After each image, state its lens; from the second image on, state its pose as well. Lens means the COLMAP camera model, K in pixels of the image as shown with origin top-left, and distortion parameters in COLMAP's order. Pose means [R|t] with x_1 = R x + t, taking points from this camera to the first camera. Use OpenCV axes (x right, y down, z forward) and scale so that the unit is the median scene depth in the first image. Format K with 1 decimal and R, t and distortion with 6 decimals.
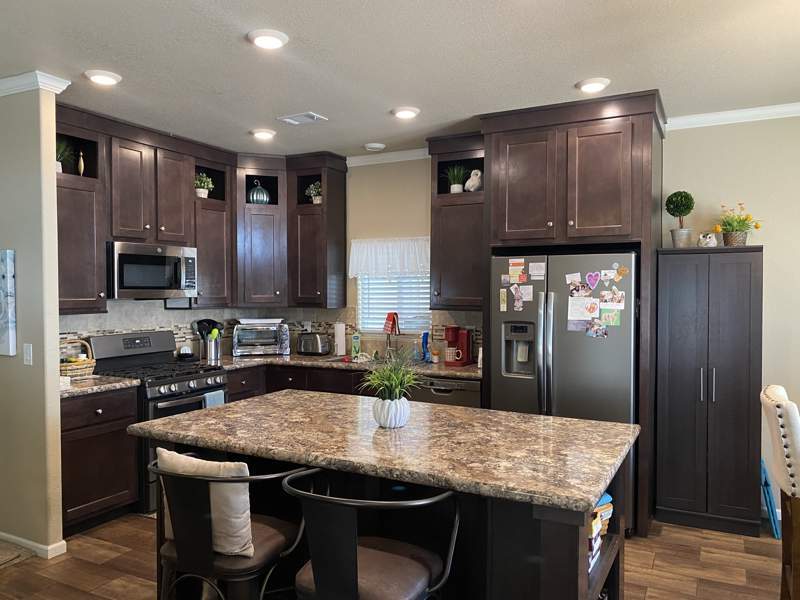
lens RADIAL K [[613.4, 0, 404.0], [0, 613.4, 304.7], [0, 0, 1]] dist [0.041559, -0.045403]
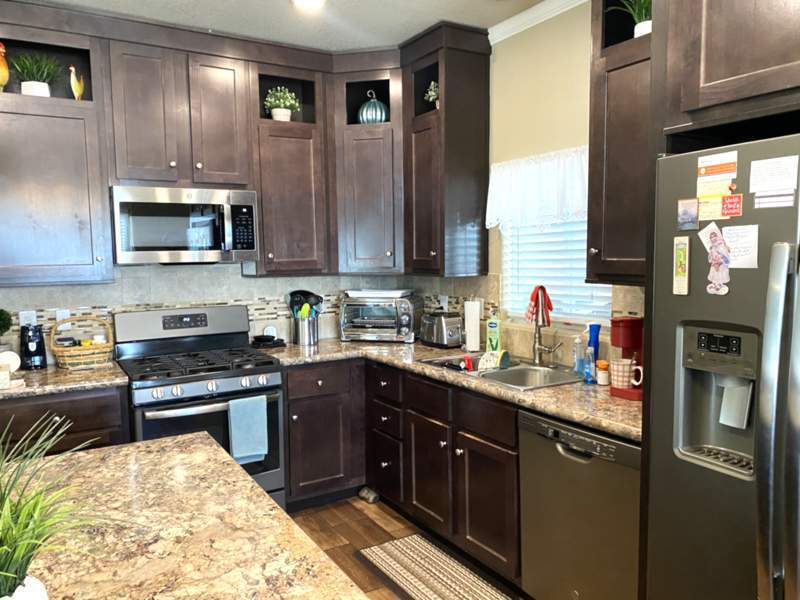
lens RADIAL K [[613.4, 0, 394.3], [0, 613.4, 303.3], [0, 0, 1]] dist [0.041559, -0.045403]
pose [[0.851274, 0.031441, -0.523779, 0.214742], [0.001171, 0.998087, 0.061816, -0.008291], [0.524720, -0.053236, 0.849609, 0.573917]]
